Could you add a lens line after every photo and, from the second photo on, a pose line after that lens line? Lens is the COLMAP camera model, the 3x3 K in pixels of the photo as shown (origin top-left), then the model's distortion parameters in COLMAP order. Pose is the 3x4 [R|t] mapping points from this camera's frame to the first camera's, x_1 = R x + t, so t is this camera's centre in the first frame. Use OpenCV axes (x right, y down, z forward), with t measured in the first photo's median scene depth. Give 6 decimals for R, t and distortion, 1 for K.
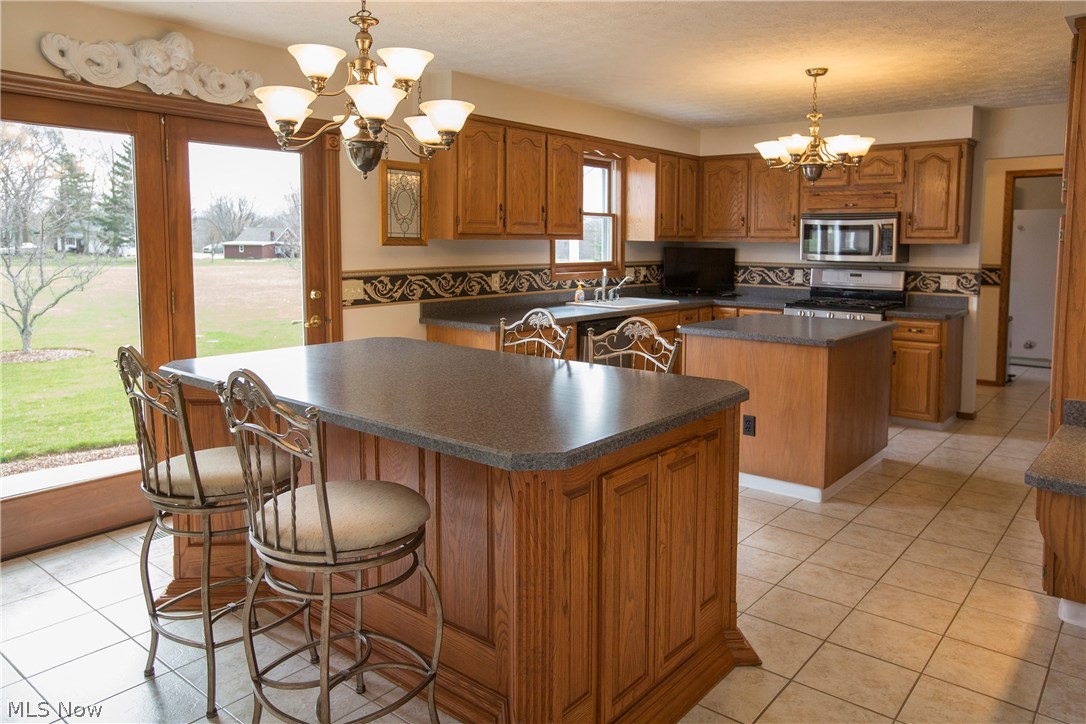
lens RADIAL K [[817.4, 0, 598.1], [0, 817.4, 369.5], [0, 0, 1]] dist [0.096473, 0.007503]
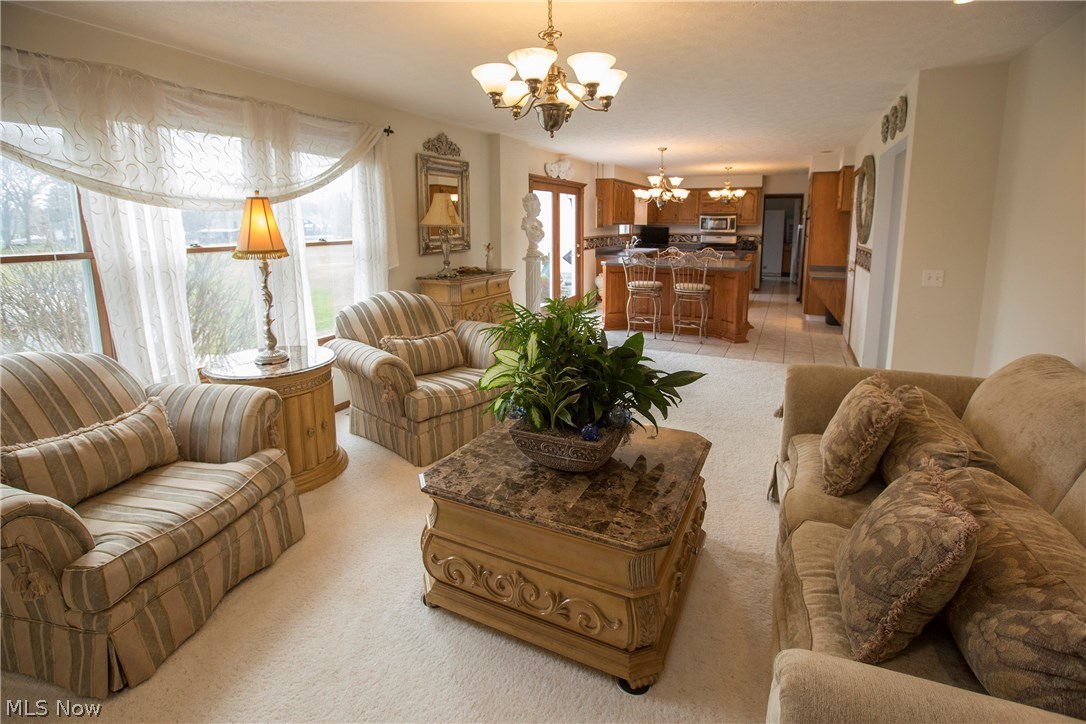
lens RADIAL K [[516.9, 0, 538.0], [0, 516.9, 359.6], [0, 0, 1]] dist [-0.013675, 0.002087]
pose [[0.989729, -0.050660, 0.133677, -0.520202], [0.036597, 0.993731, 0.105635, 0.081076], [-0.138191, -0.099658, 0.985379, -0.603237]]
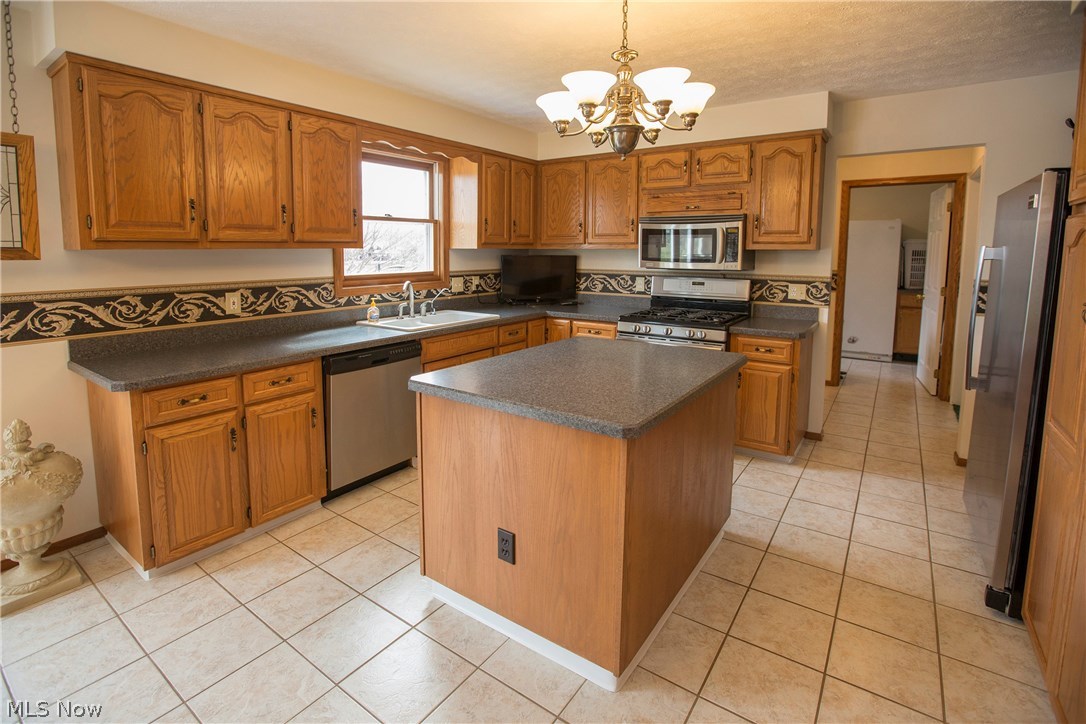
lens RADIAL K [[516.9, 0, 520.8], [0, 516.9, 360.4], [0, 0, 1]] dist [-0.013675, 0.002087]
pose [[0.998866, -0.004835, -0.047369, 0.144985], [0.007280, 0.998643, 0.051569, -0.061703], [0.047055, -0.051856, 0.997545, 0.422724]]
